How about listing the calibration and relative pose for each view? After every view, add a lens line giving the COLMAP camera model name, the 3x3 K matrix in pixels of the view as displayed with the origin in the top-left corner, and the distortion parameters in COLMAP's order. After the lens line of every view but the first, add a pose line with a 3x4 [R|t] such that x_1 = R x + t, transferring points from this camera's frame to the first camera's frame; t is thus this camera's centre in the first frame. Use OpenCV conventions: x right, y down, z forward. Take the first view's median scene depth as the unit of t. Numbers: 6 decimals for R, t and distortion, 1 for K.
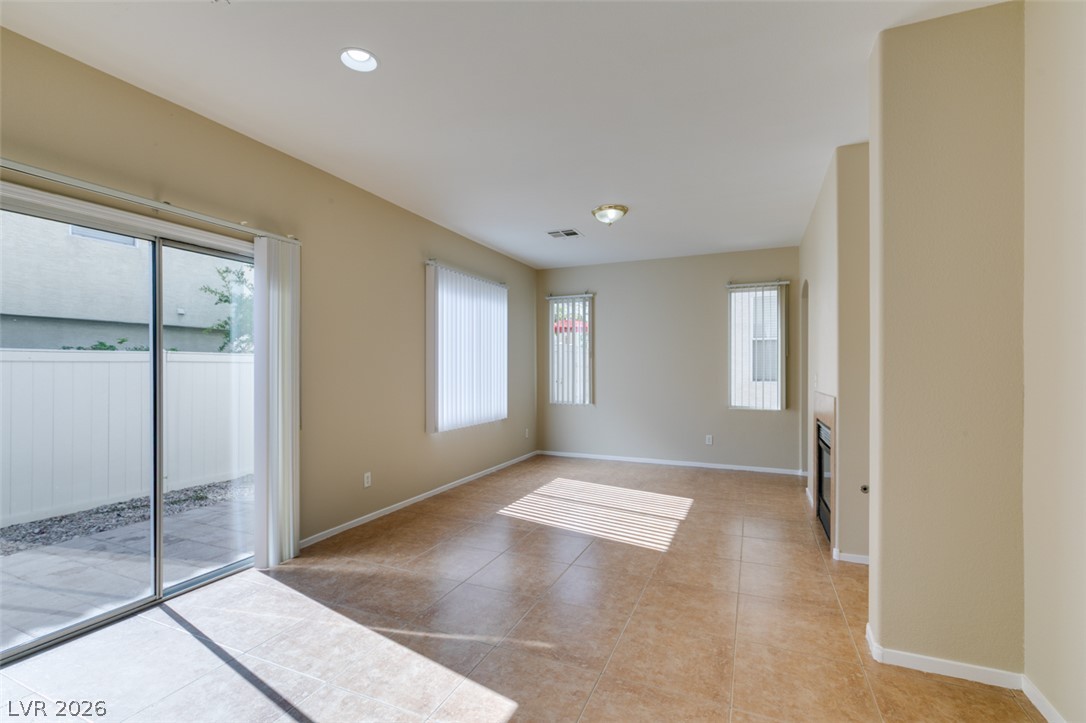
lens RADIAL K [[482.7, 0, 540.9], [0, 482.7, 367.4], [0, 0, 1]] dist [0.002382, -0.000249]
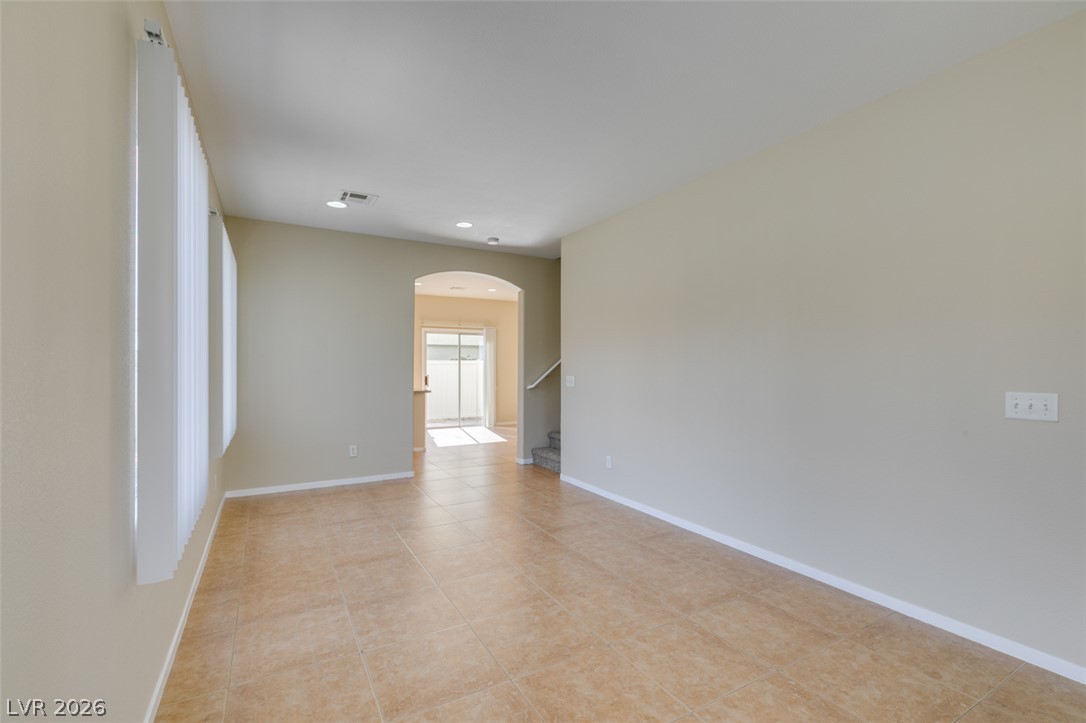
lens RADIAL K [[486.8, 0, 541.8], [0, 486.8, 366.9], [0, 0, 1]] dist [0.002703, -0.000530]
pose [[0.813555, 0.002886, -0.581480, 1.087207], [-0.005055, 0.999985, -0.002109, 0.002898], [0.581465, 0.004655, 0.813558, -0.967218]]
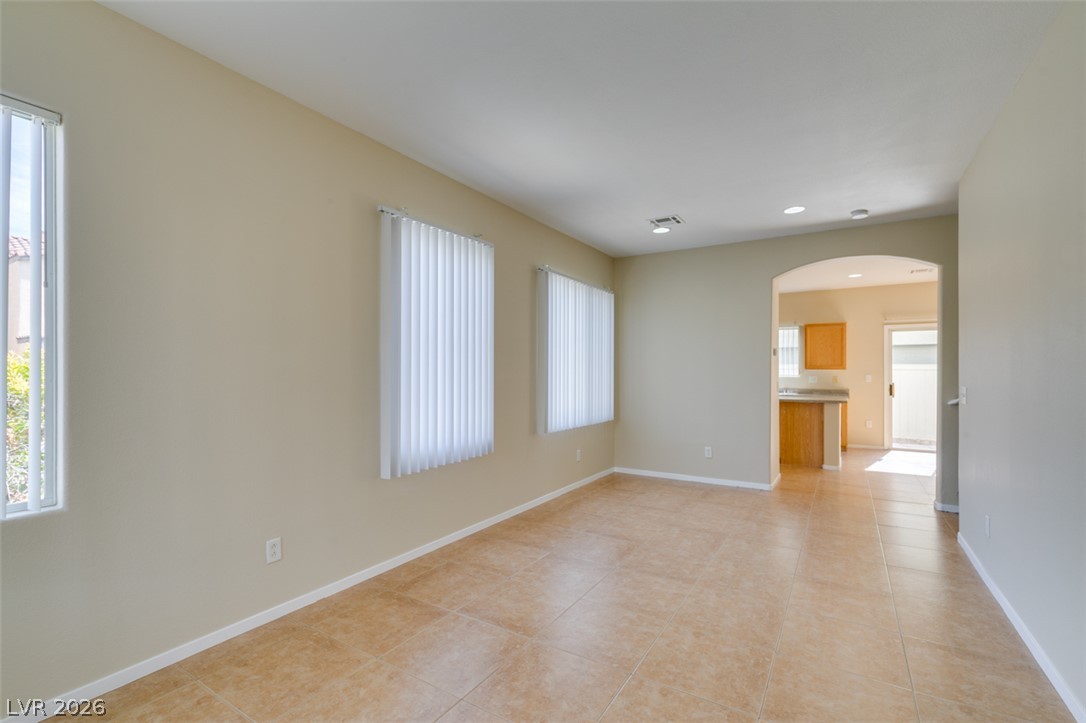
lens RADIAL K [[490.4, 0, 542.9], [0, 490.4, 368.2], [0, 0, 1]] dist [0.002987, 0.000184]
pose [[-0.133317, -0.006781, -0.991050, 1.323838], [-0.005249, 0.999967, -0.006135, 0.000970], [0.991060, 0.004384, -0.133348, -0.545090]]
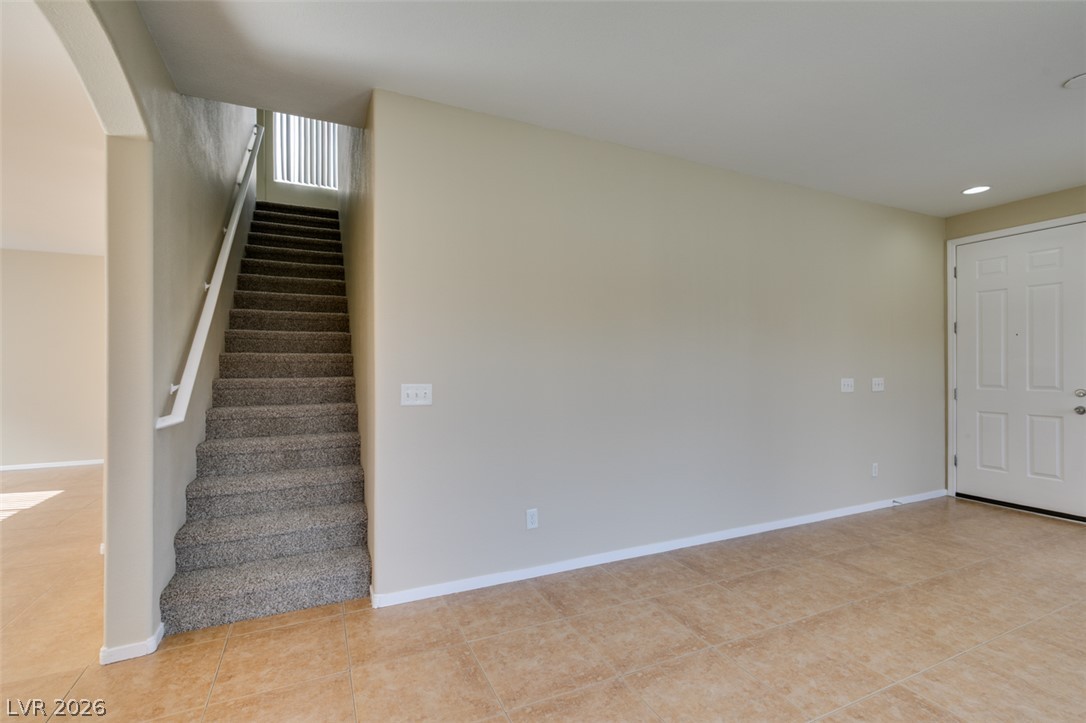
lens RADIAL K [[492.7, 0, 543.0], [0, 492.7, 361.5], [0, 0, 1]] dist [-0.002189, -0.000679]
pose [[0.650495, 0.003423, 0.759503, 0.130482], [0.007450, 0.999913, -0.010888, 0.003910], [-0.759474, 0.012741, 0.650413, -0.480771]]
